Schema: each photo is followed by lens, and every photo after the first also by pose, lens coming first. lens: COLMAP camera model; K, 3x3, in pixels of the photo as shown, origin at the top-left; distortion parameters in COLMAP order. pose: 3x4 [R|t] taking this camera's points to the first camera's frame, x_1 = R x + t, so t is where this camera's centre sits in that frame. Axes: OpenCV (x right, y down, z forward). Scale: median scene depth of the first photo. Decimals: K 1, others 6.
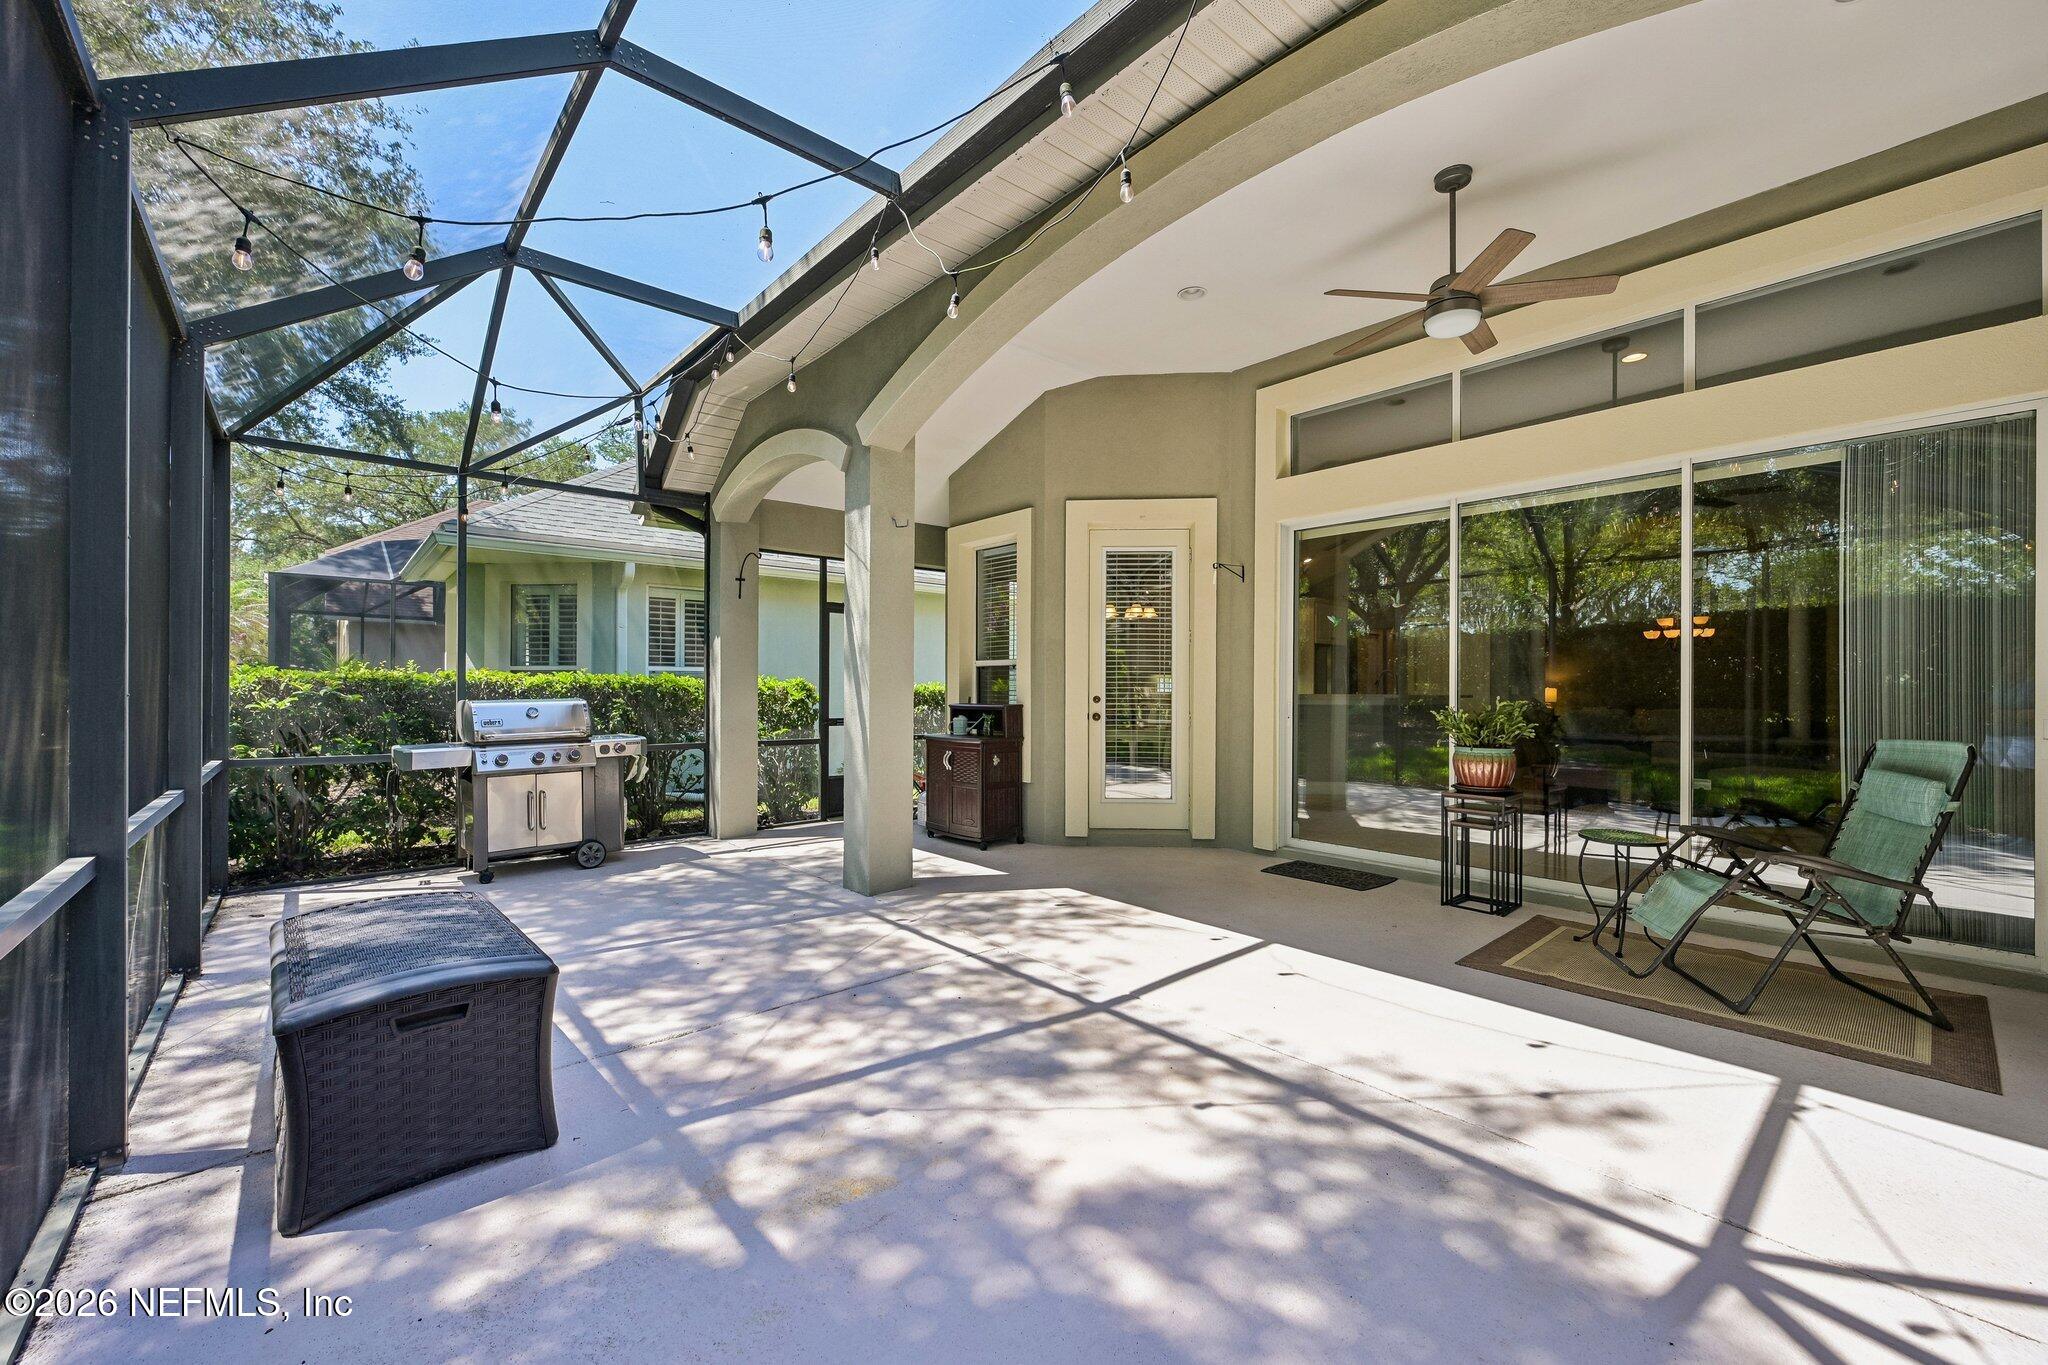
lens RADIAL K [[810.6, 0, 1045.5], [0, 810.6, 686.5], [0, 0, 1]] dist [0.000088, -0.000142]
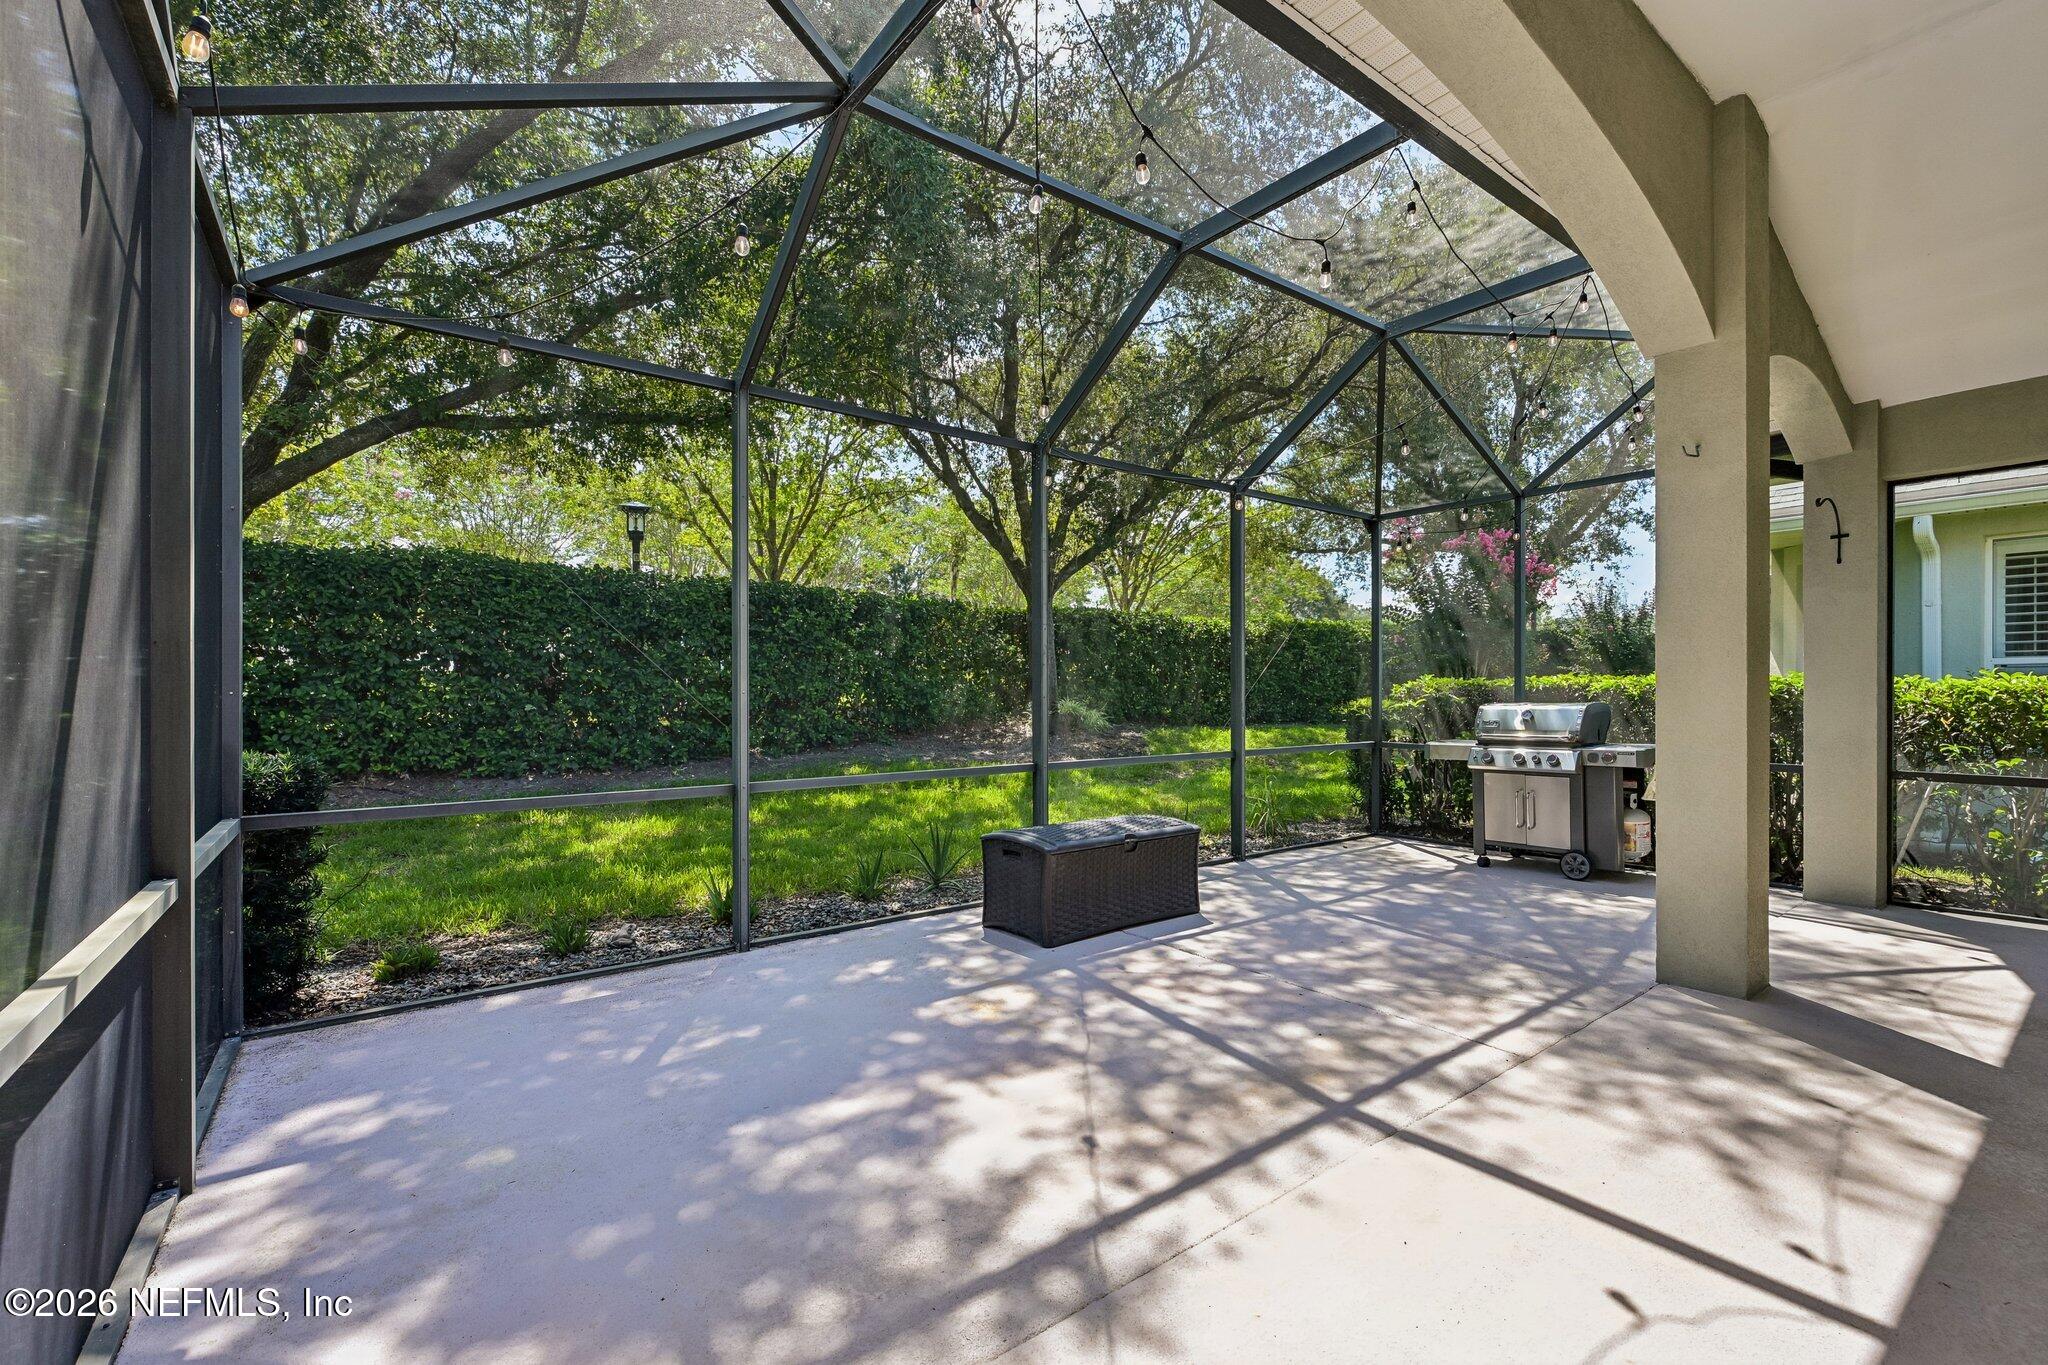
lens RADIAL K [[868.9, 0, 1044.1], [0, 868.9, 687.6], [0, 0, 1]] dist [0.001898, -0.000245]
pose [[-0.099694, -0.005471, -0.995003, 0.665245], [0.006644, 0.999959, -0.006164, 0.000911], [0.994996, -0.007225, -0.099653, 0.622607]]
